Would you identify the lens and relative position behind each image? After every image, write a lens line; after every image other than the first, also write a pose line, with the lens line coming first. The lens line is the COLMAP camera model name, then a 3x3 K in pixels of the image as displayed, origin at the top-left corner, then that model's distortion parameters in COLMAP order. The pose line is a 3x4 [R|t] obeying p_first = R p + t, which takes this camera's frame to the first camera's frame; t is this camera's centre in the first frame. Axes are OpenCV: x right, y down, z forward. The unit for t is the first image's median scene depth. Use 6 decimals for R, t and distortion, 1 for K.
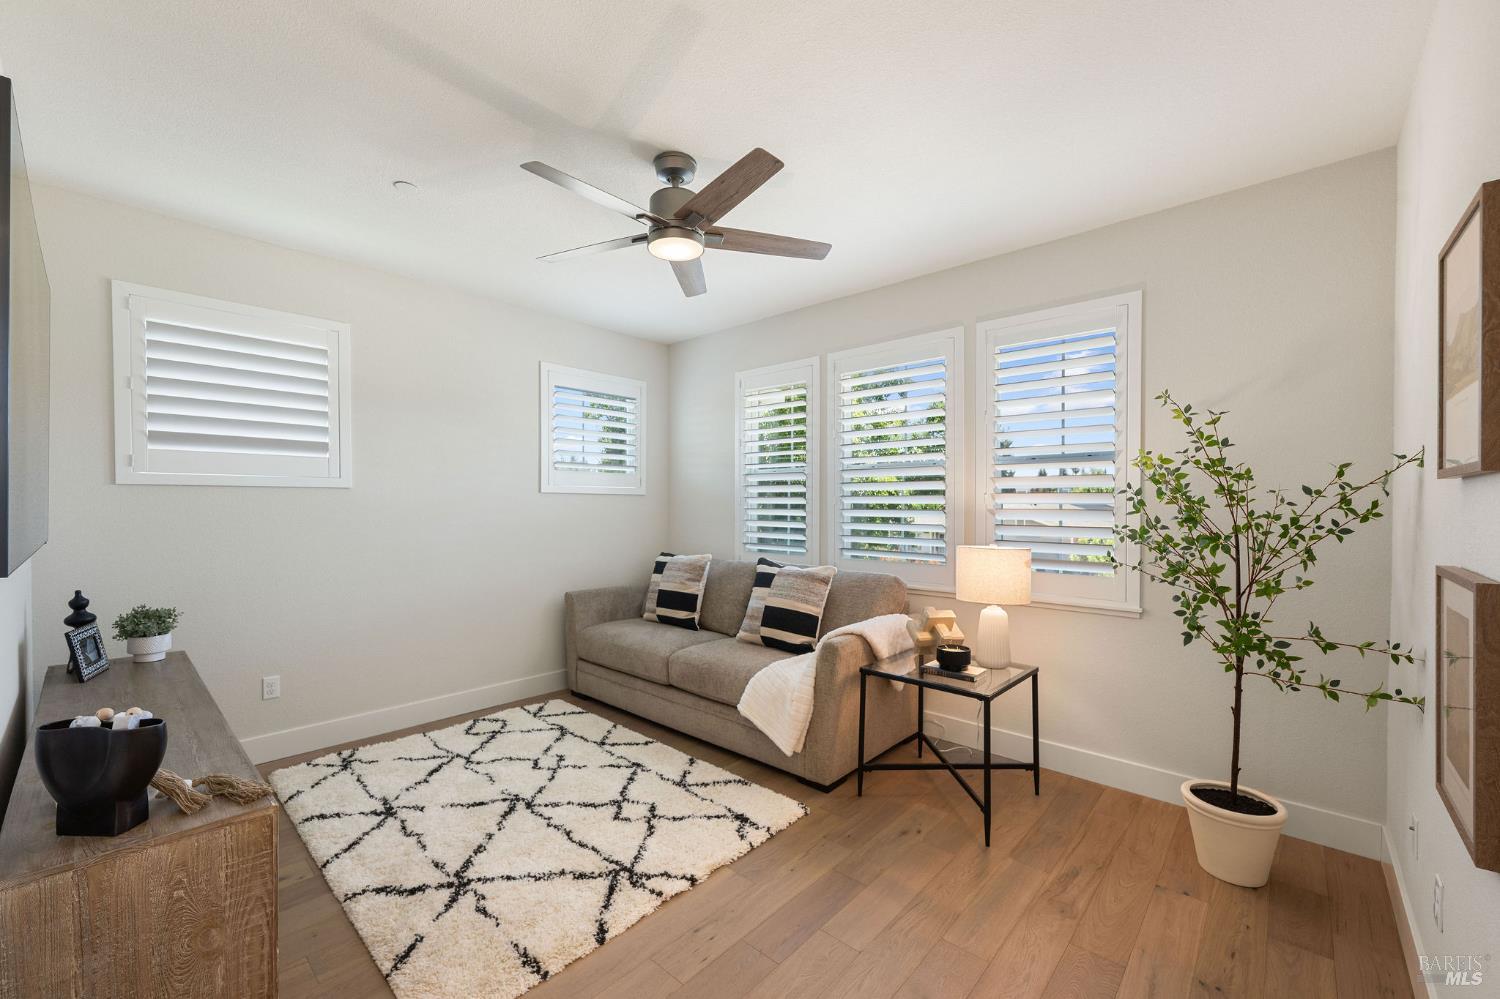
lens RADIAL K [[605.4, 0, 740.7], [0, 605.4, 511.8], [0, 0, 1]] dist [-0.006395, -0.000164]
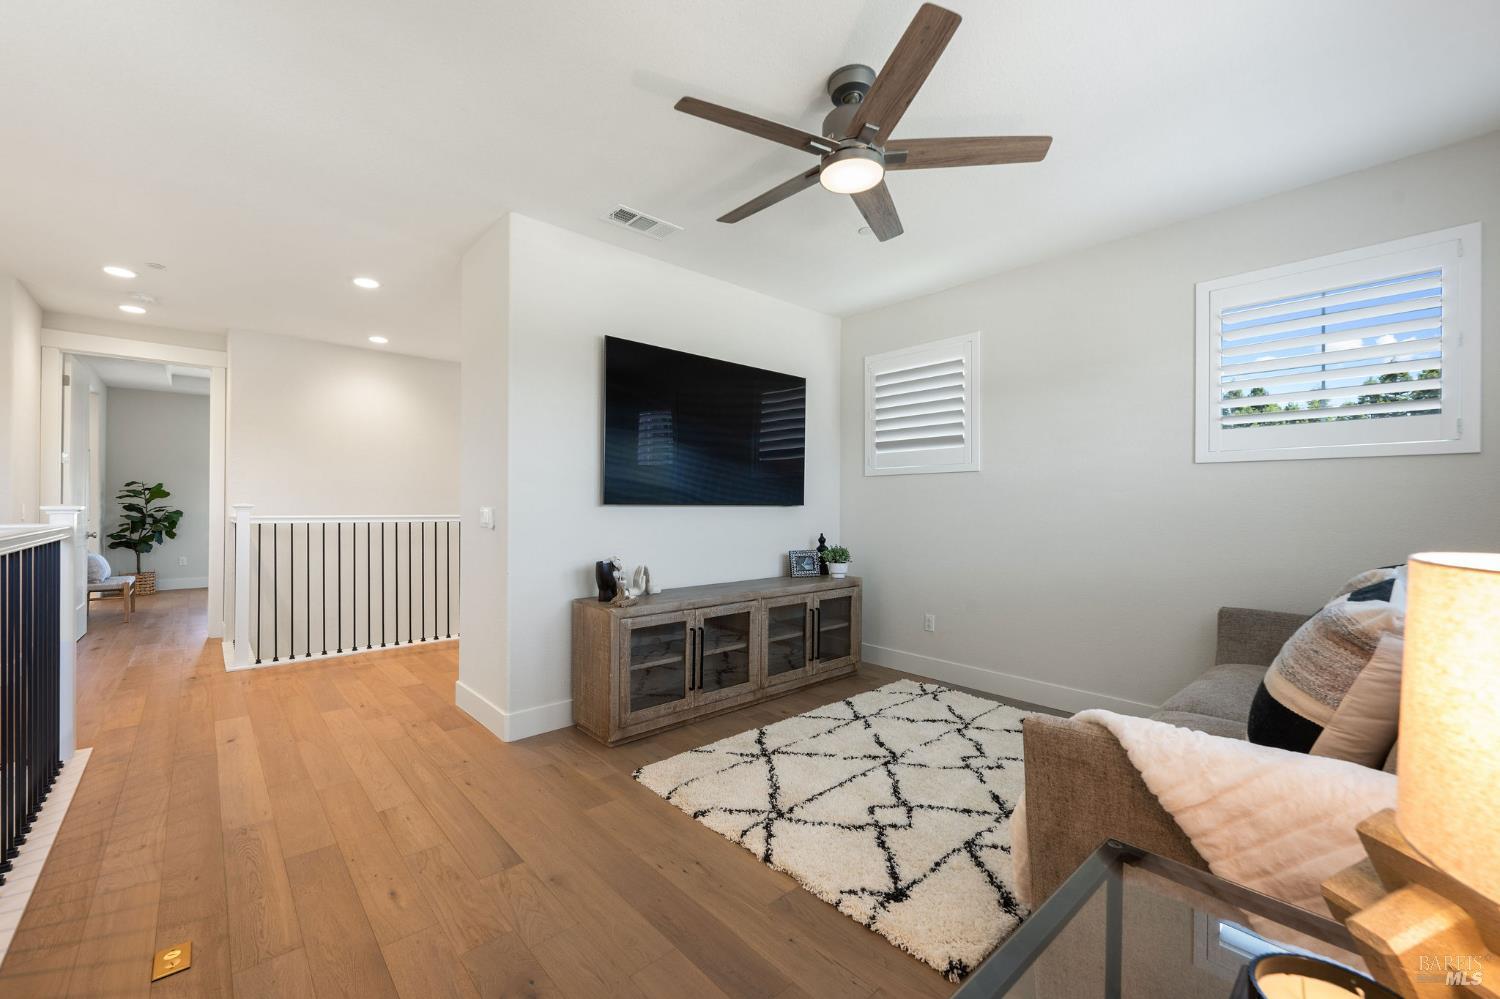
lens RADIAL K [[605.4, 0, 747.8], [0, 605.4, 507.9], [0, 0, 1]] dist [-0.006395, -0.000164]
pose [[-0.095766, 0.002410, -0.995401, 0.720785], [-0.016725, 0.999852, 0.004030, 0.043737], [0.995263, 0.017034, -0.095711, 0.865698]]
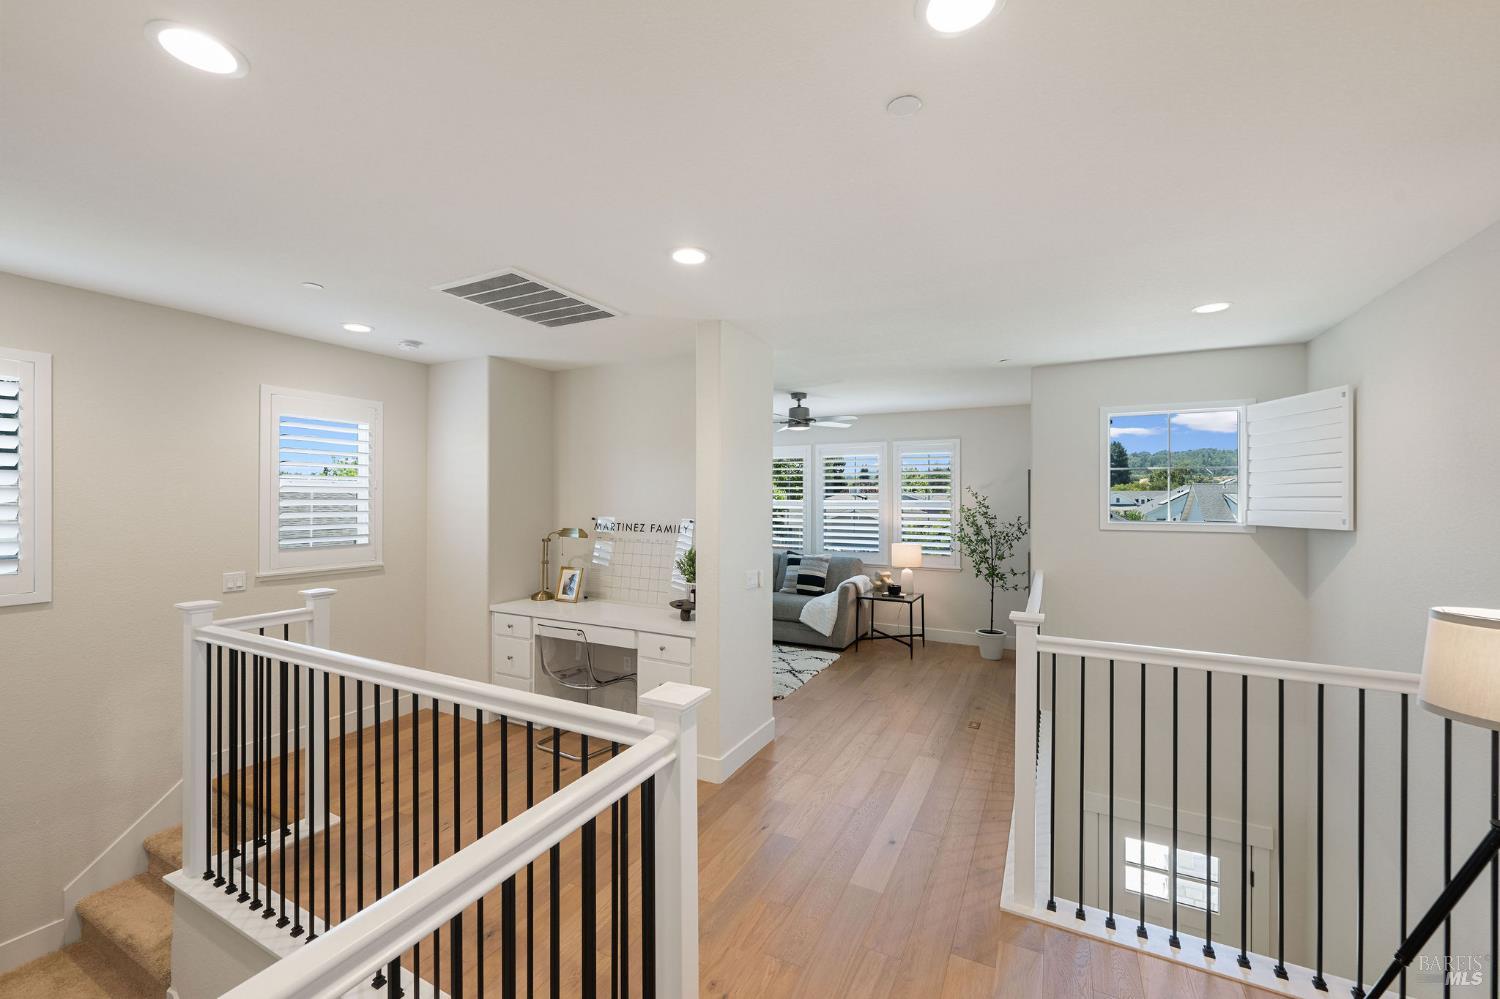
lens RADIAL K [[605.4, 0, 737.6], [0, 605.4, 491.8], [0, 0, 1]] dist [-0.006395, -0.000164]
pose [[0.968659, 0.000181, 0.248395, -0.898880], [0.004285, 0.999839, -0.017438, -0.118664], [-0.248358, 0.017955, 0.968502, -1.261194]]
